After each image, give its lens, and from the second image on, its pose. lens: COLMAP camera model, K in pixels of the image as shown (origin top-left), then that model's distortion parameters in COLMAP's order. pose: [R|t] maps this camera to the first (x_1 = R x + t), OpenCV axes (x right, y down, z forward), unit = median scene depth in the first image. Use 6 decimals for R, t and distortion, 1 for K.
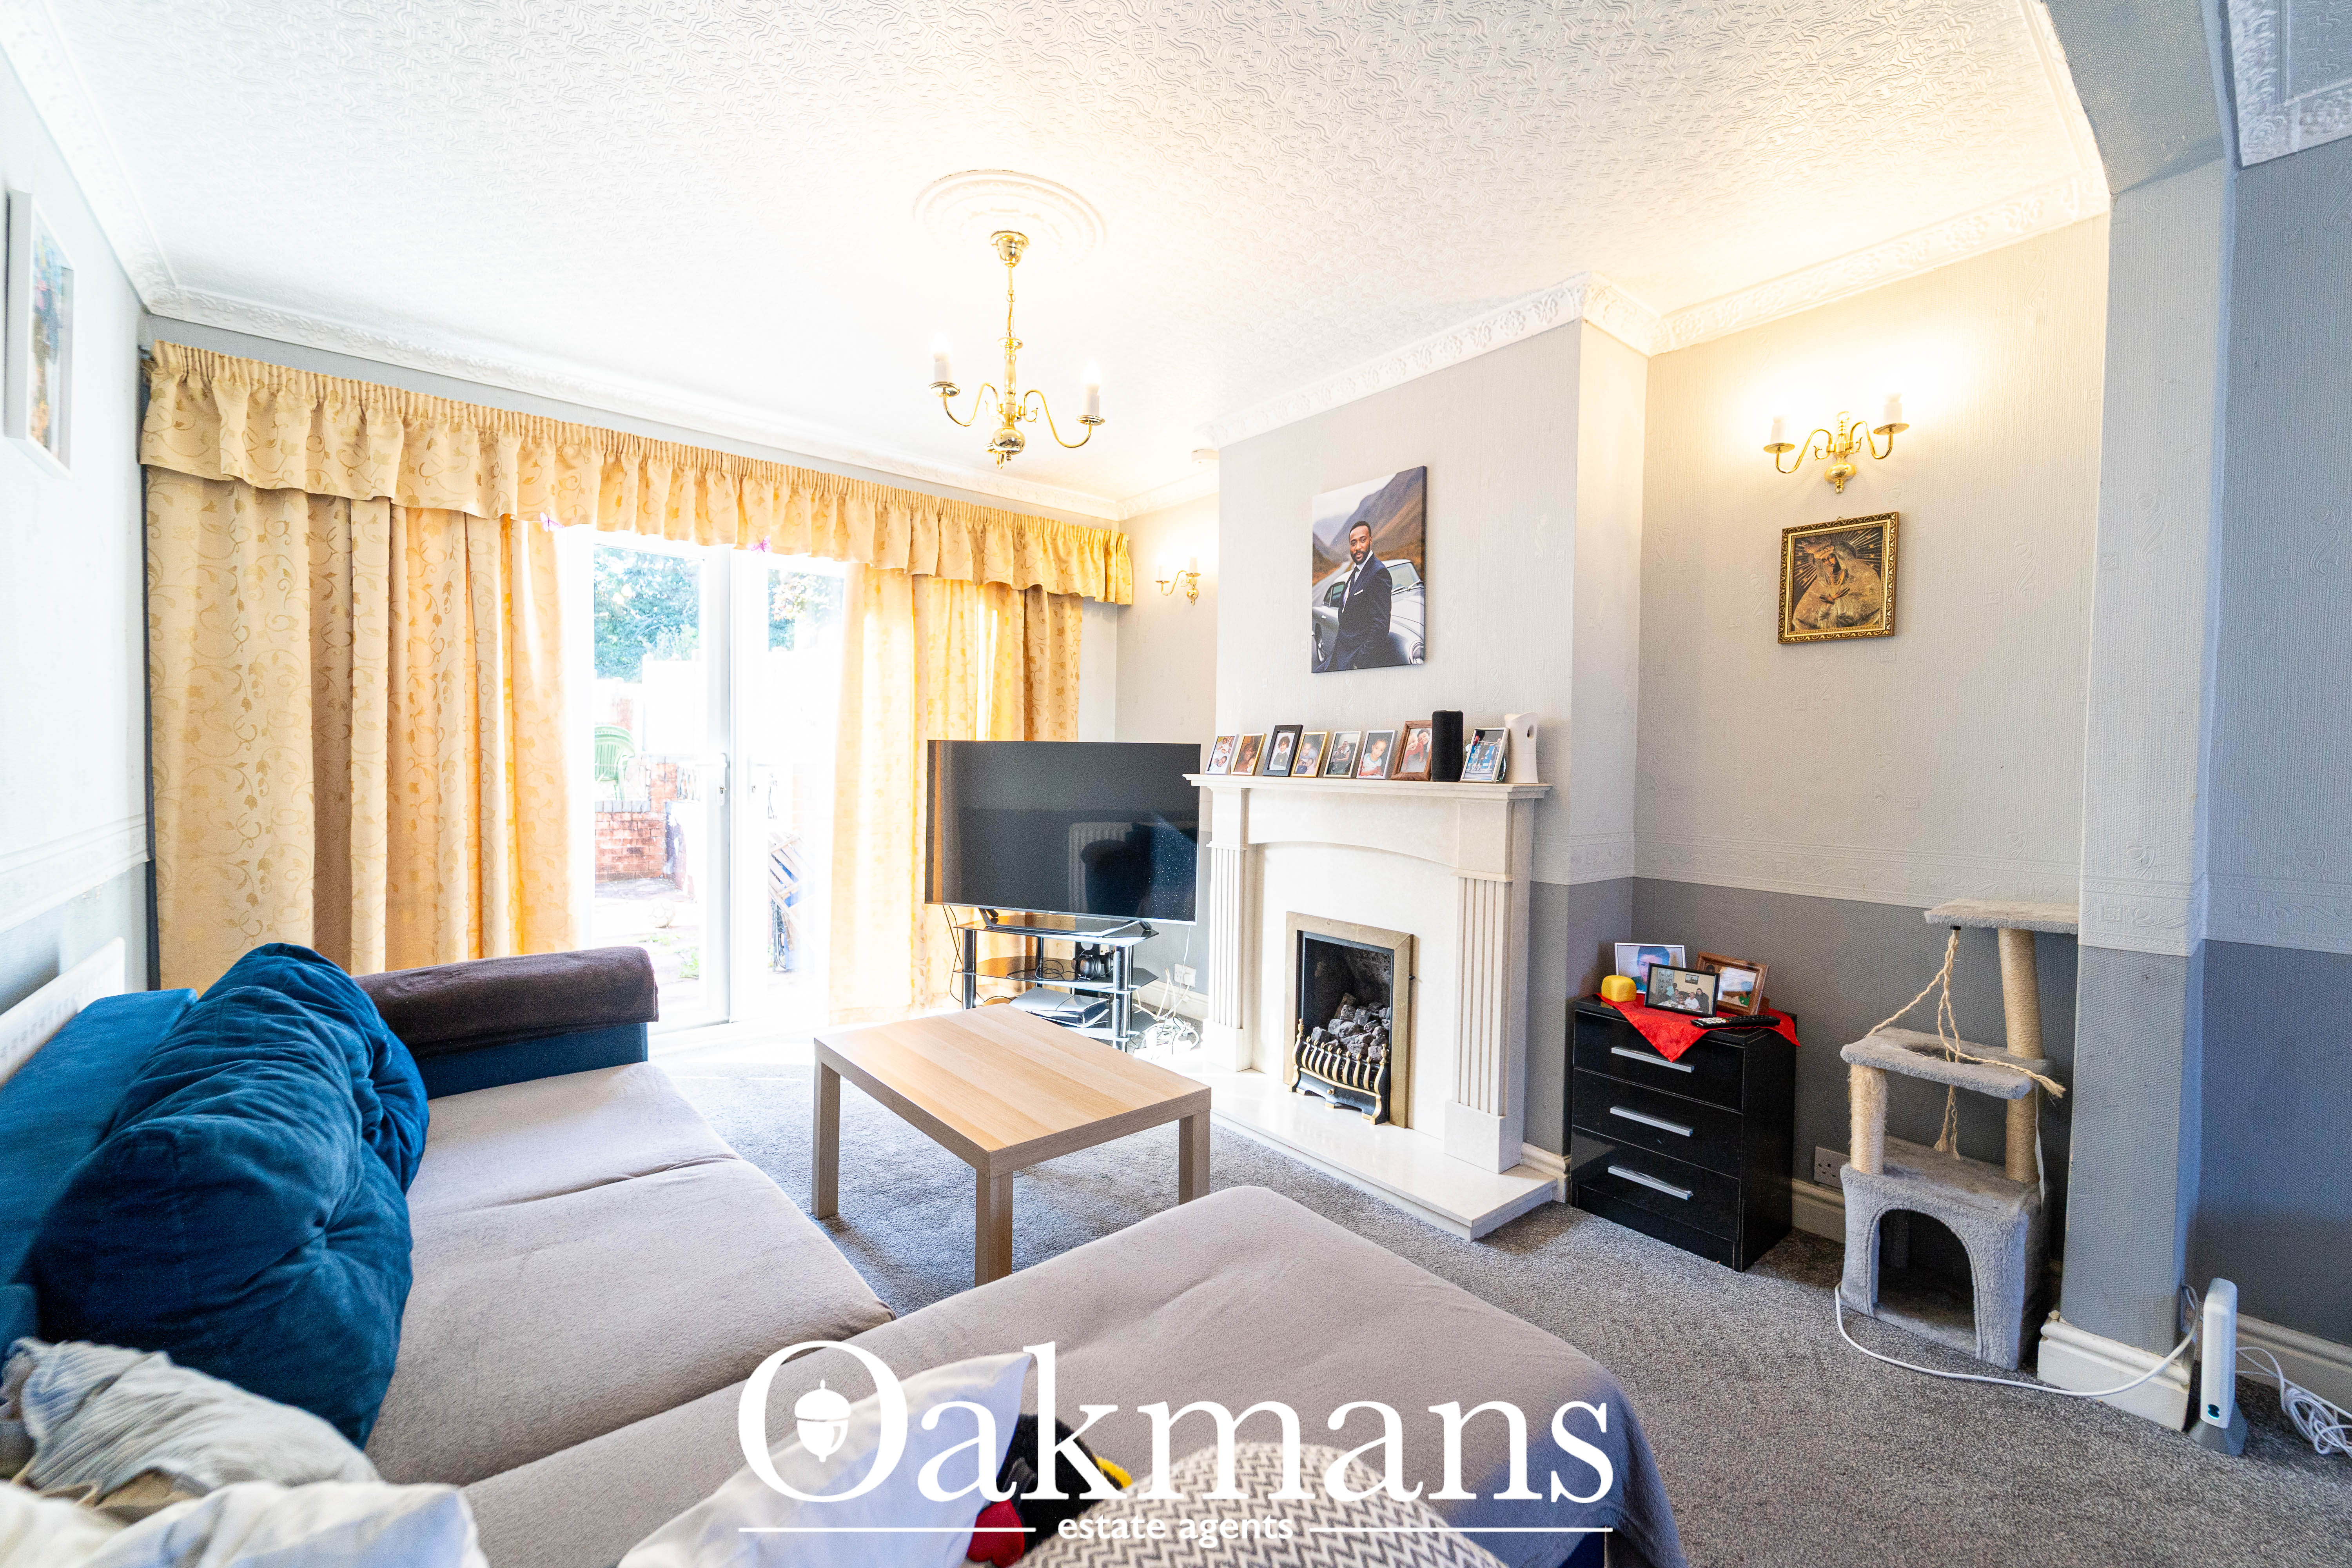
lens RADIAL K [[949.0, 0, 1180.0], [0, 949.0, 780.0], [0, 0, 1]] dist [0.000602, -0.000536]
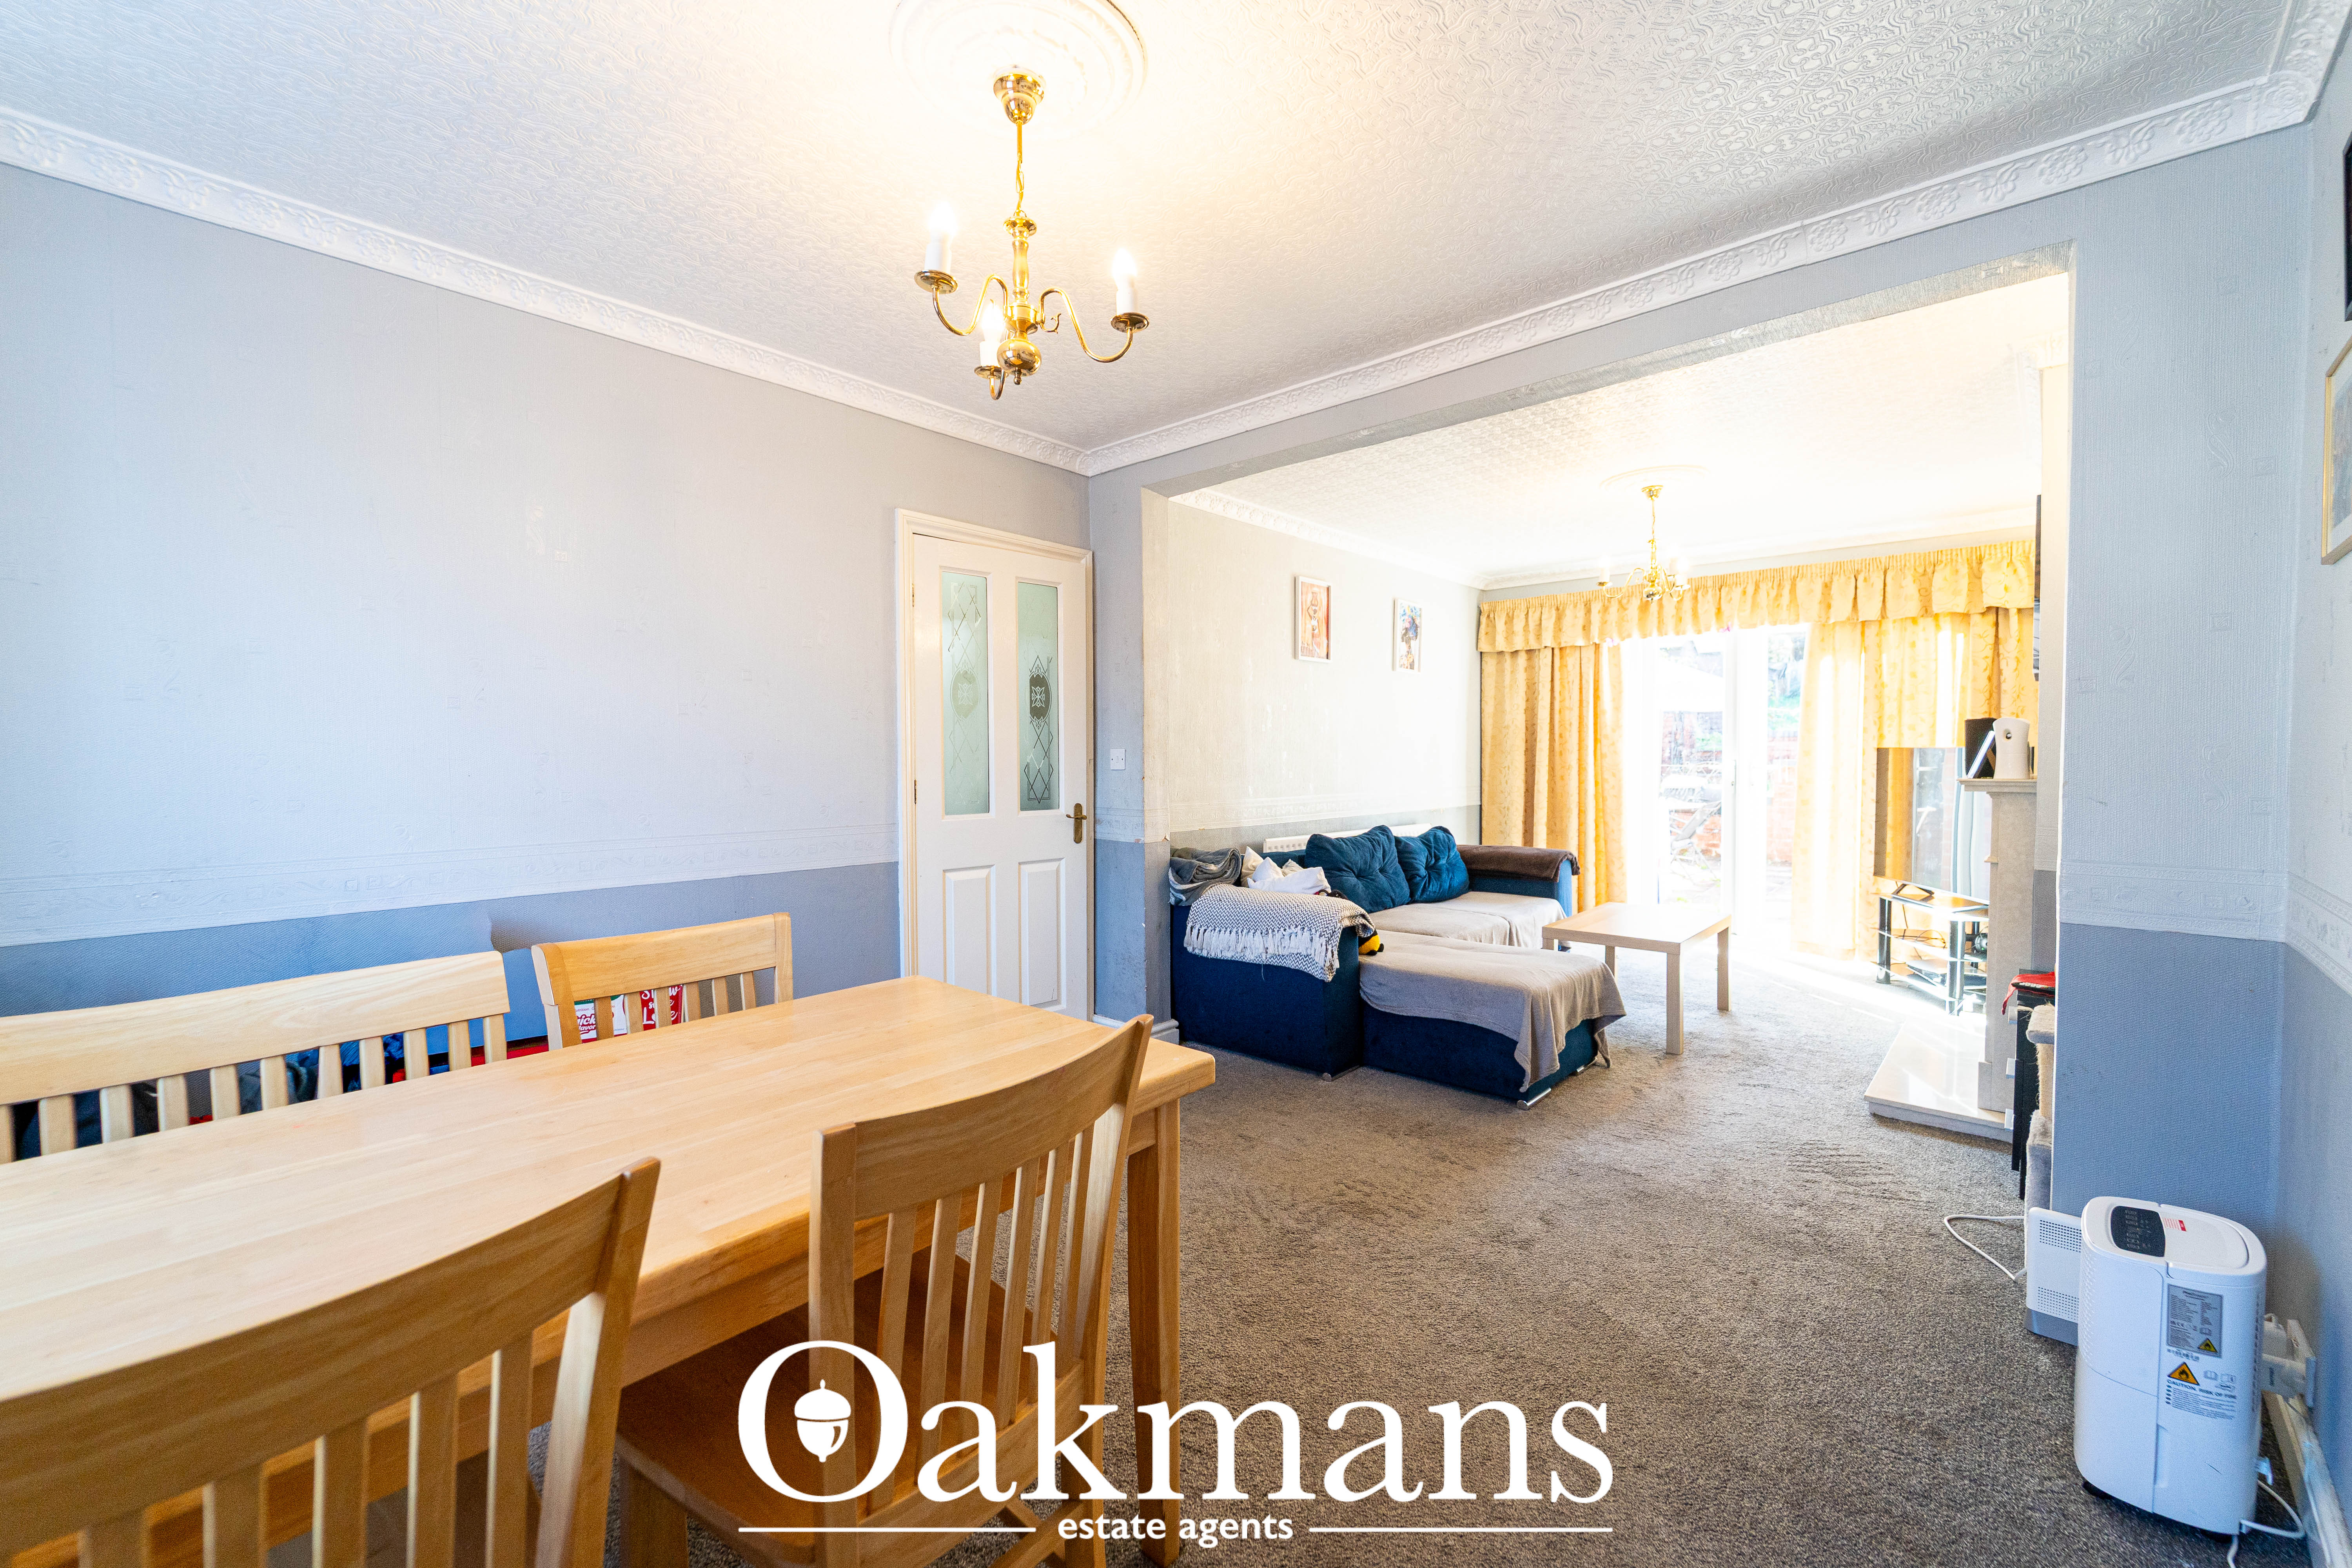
lens RADIAL K [[949.0, 0, 1180.0], [0, 949.0, 780.0], [0, 0, 1]] dist [0.000602, -0.000536]
pose [[0.138106, 0.010403, -0.990363, 1.170564], [-0.020735, 0.999756, 0.007610, 0.014335], [0.990200, 0.019484, 0.138288, -0.137619]]
